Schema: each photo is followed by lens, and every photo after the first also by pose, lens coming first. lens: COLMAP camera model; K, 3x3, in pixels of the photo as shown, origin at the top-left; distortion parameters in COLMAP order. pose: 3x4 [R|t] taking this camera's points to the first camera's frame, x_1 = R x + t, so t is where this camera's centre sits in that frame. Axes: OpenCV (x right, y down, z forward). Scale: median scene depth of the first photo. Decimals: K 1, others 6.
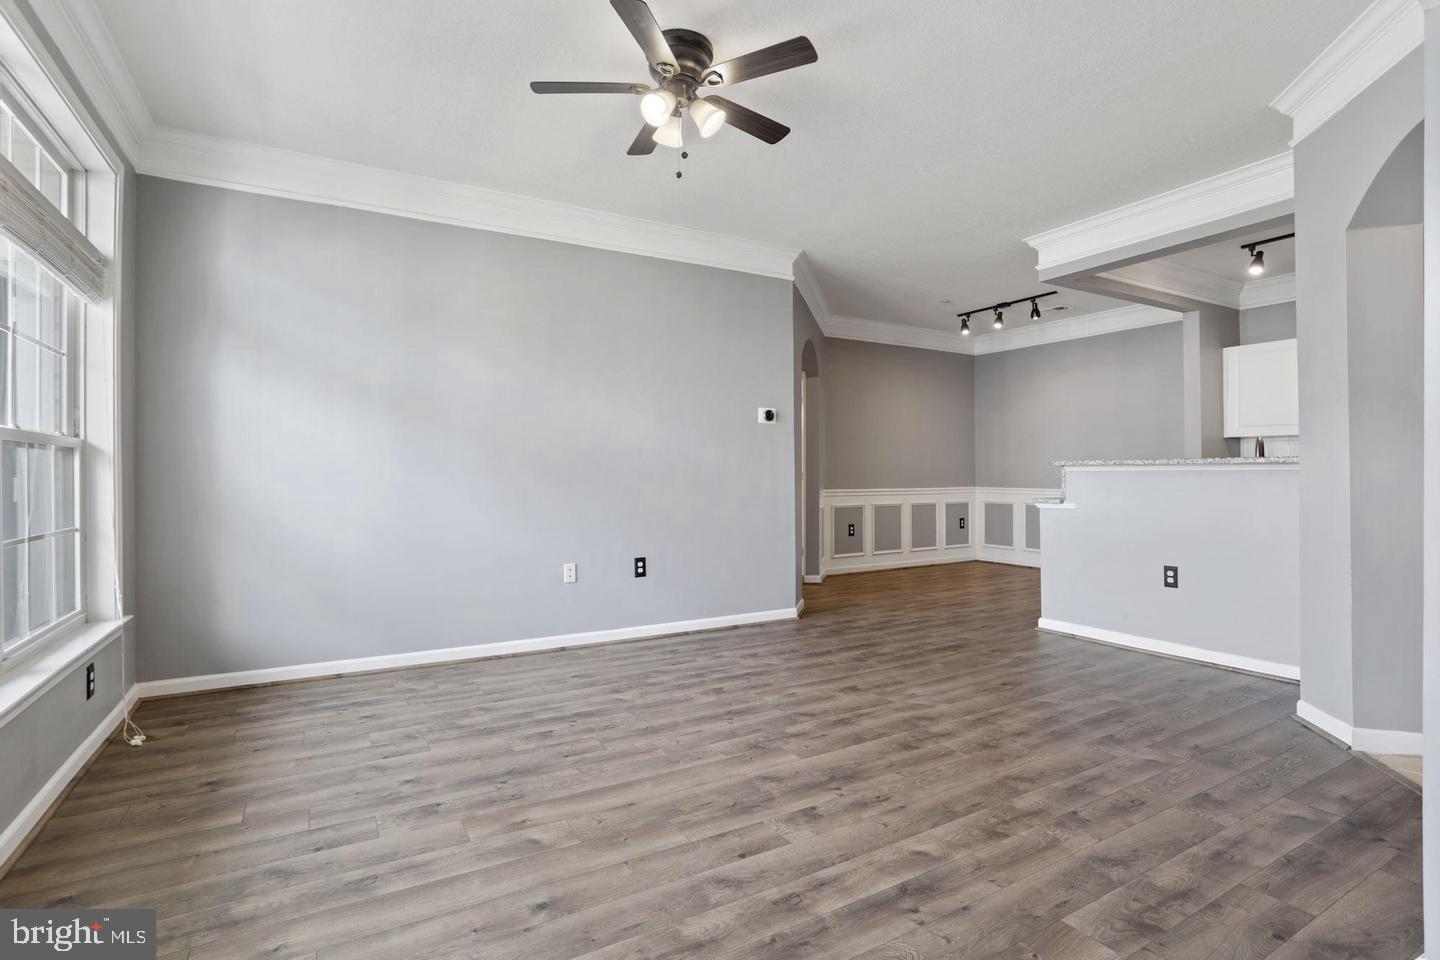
lens RADIAL K [[698.6, 0, 720.3], [0, 698.6, 474.6], [0, 0, 1]] dist [-0.050703, 0.030102]
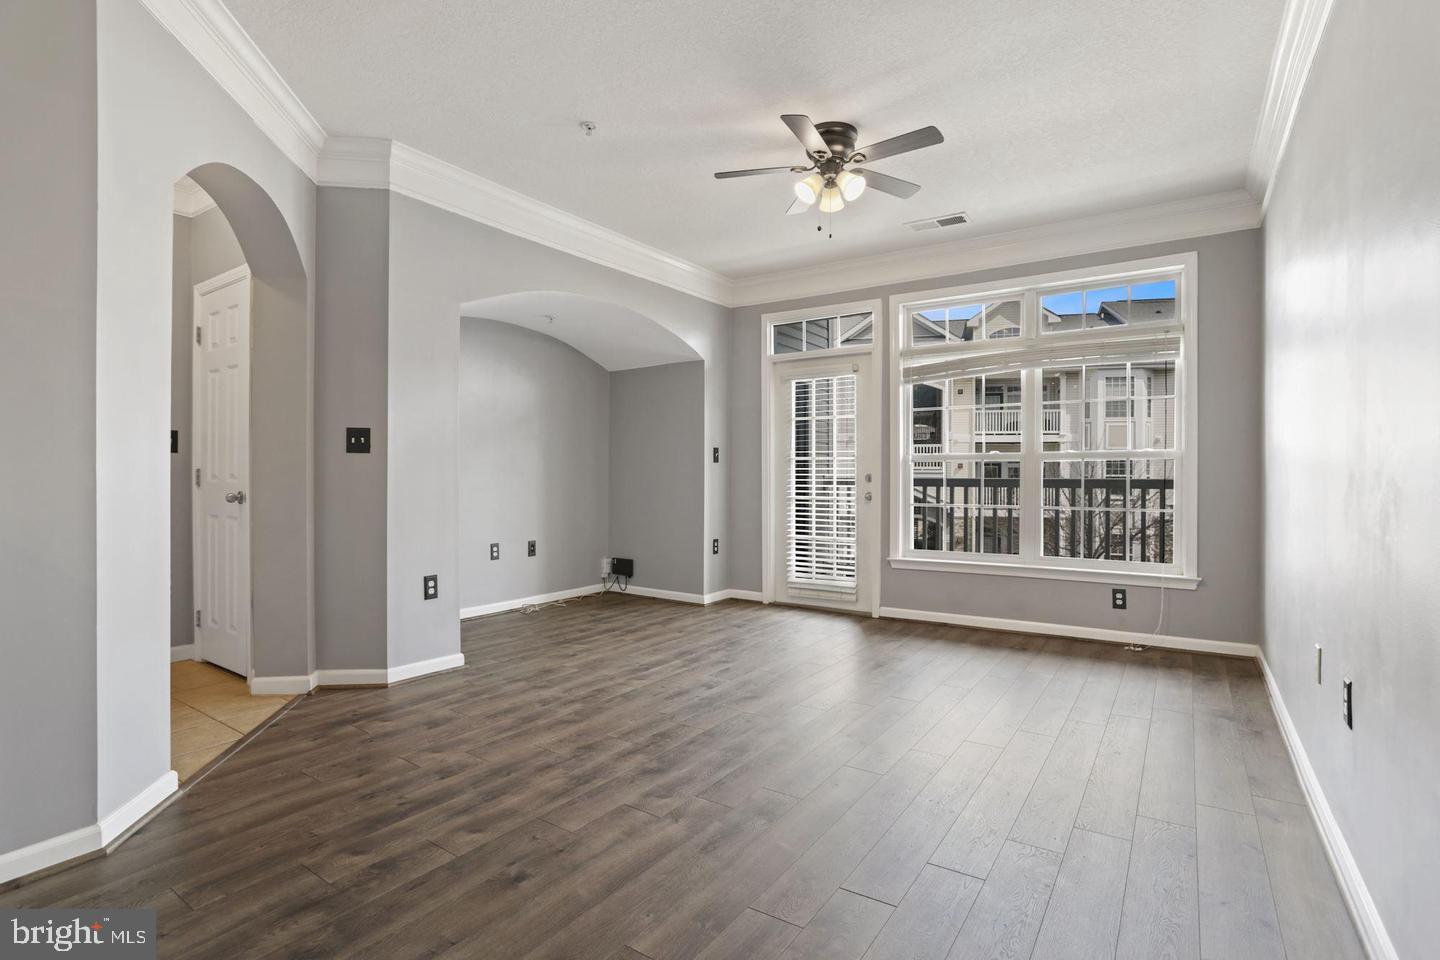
lens RADIAL K [[698.6, 0, 720.3], [0, 698.6, 474.6], [0, 0, 1]] dist [-0.050703, 0.030102]
pose [[-0.903953, -0.002372, -0.427625, 0.663012], [-0.001142, 0.999994, -0.003133, 0.001675], [0.427630, -0.002344, -0.903951, 2.051433]]
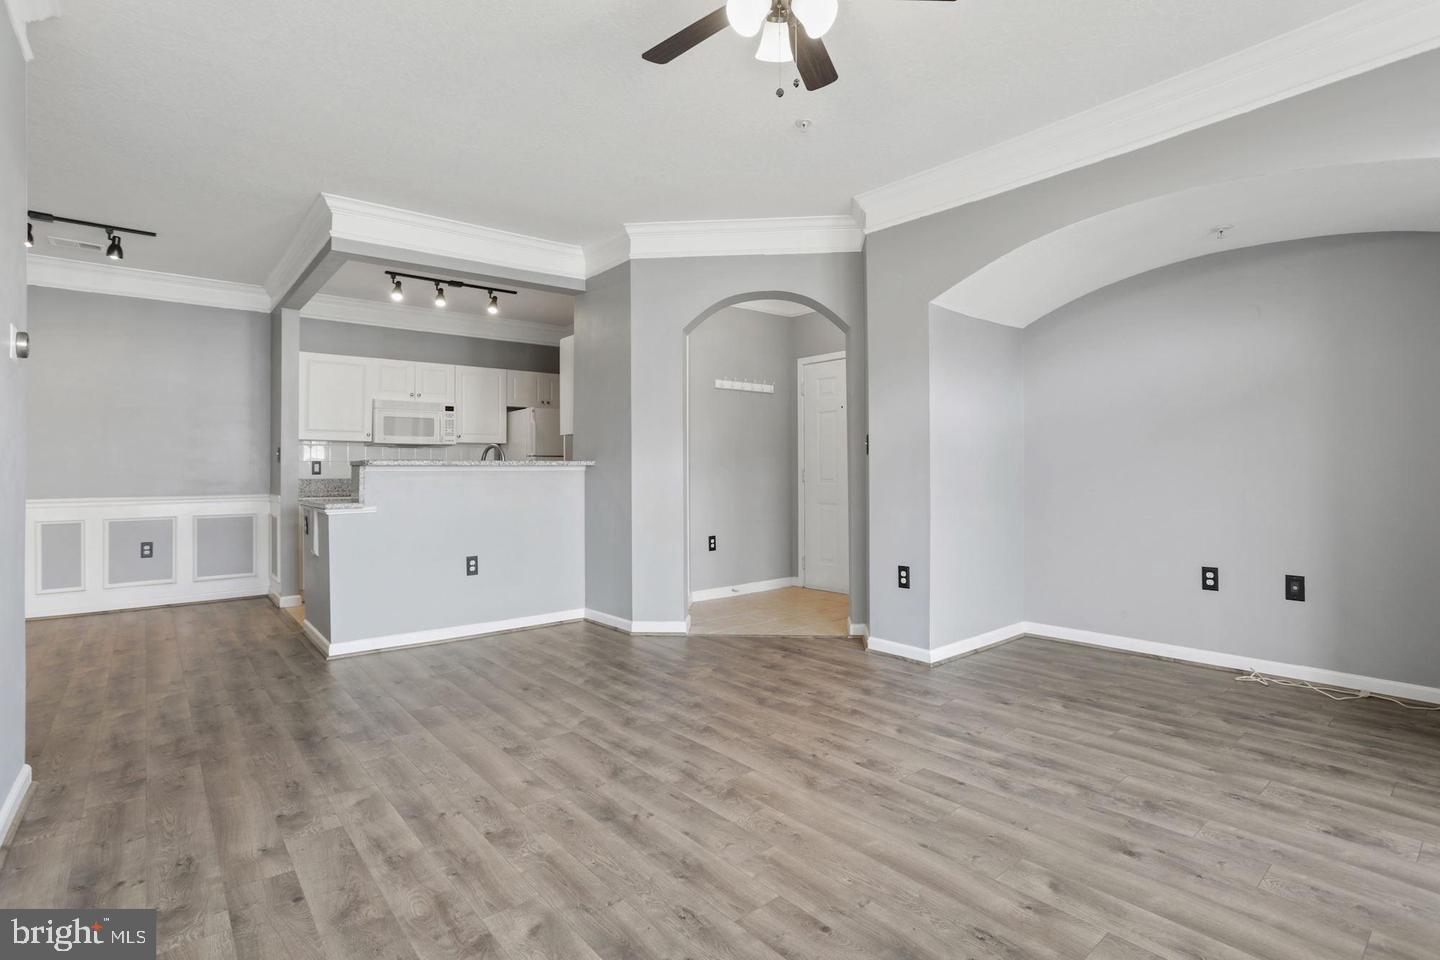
lens RADIAL K [[698.6, 0, 720.3], [0, 698.6, 474.6], [0, 0, 1]] dist [-0.050703, 0.030102]
pose [[-0.166411, 0.001829, 0.986055, -0.811453], [0.004901, 0.999987, -0.001027, 0.001580], [-0.986044, 0.004661, -0.166418, 1.190790]]
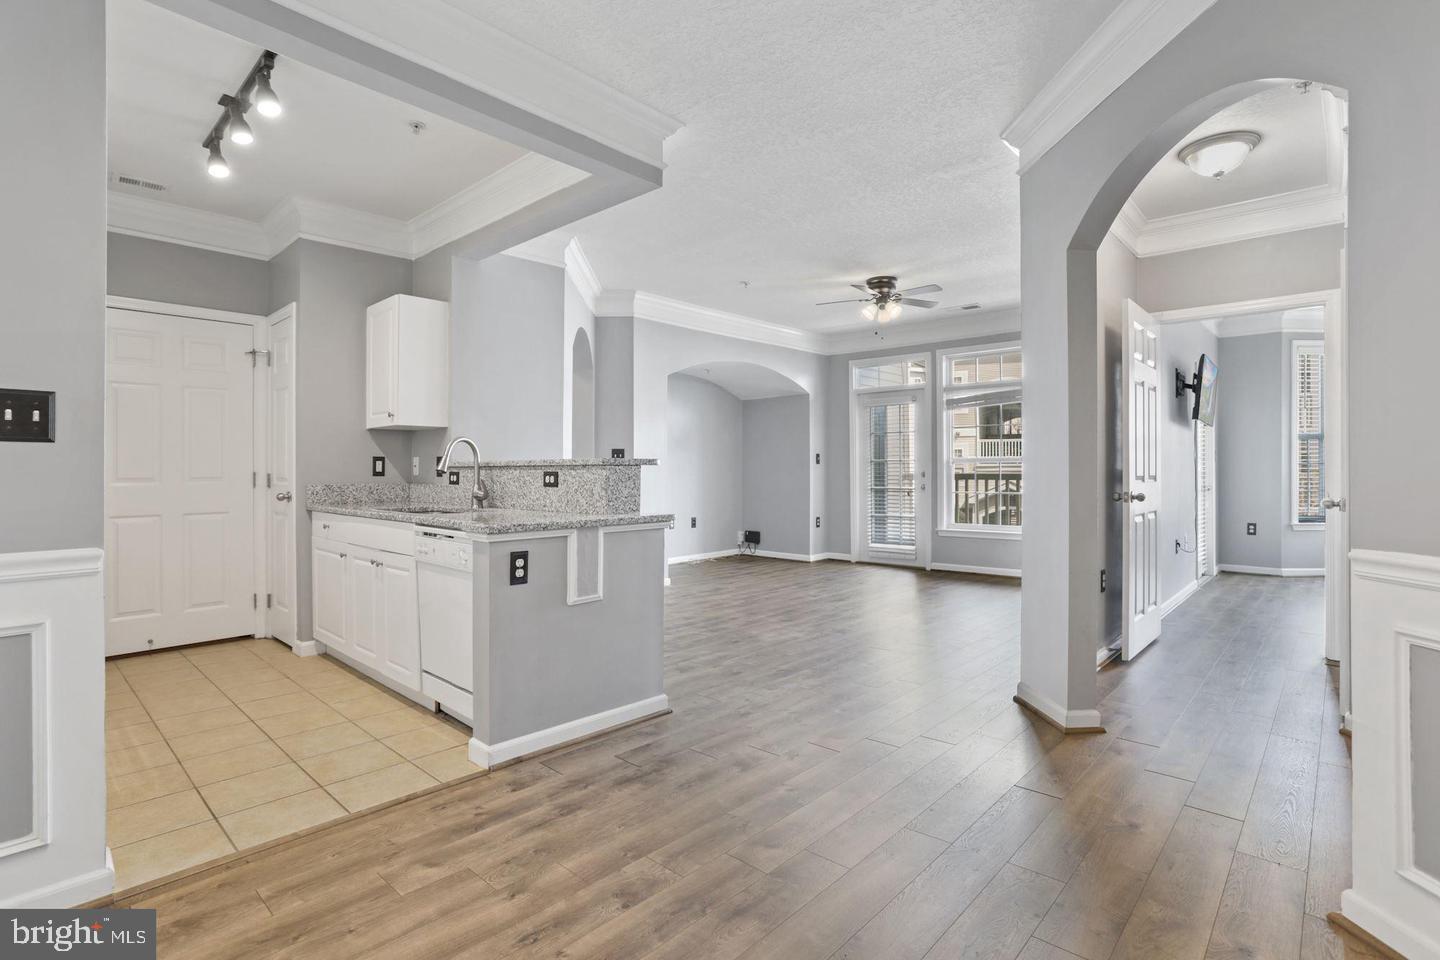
lens RADIAL K [[705.2, 0, 717.8], [0, 705.2, 473.0], [0, 0, 1]] dist [-0.054969, 0.032866]
pose [[-0.957229, 0.004956, -0.289288, 1.091334], [0.004432, 0.999987, 0.002469, -0.011862], [0.289296, 0.001081, -0.957239, 2.978273]]
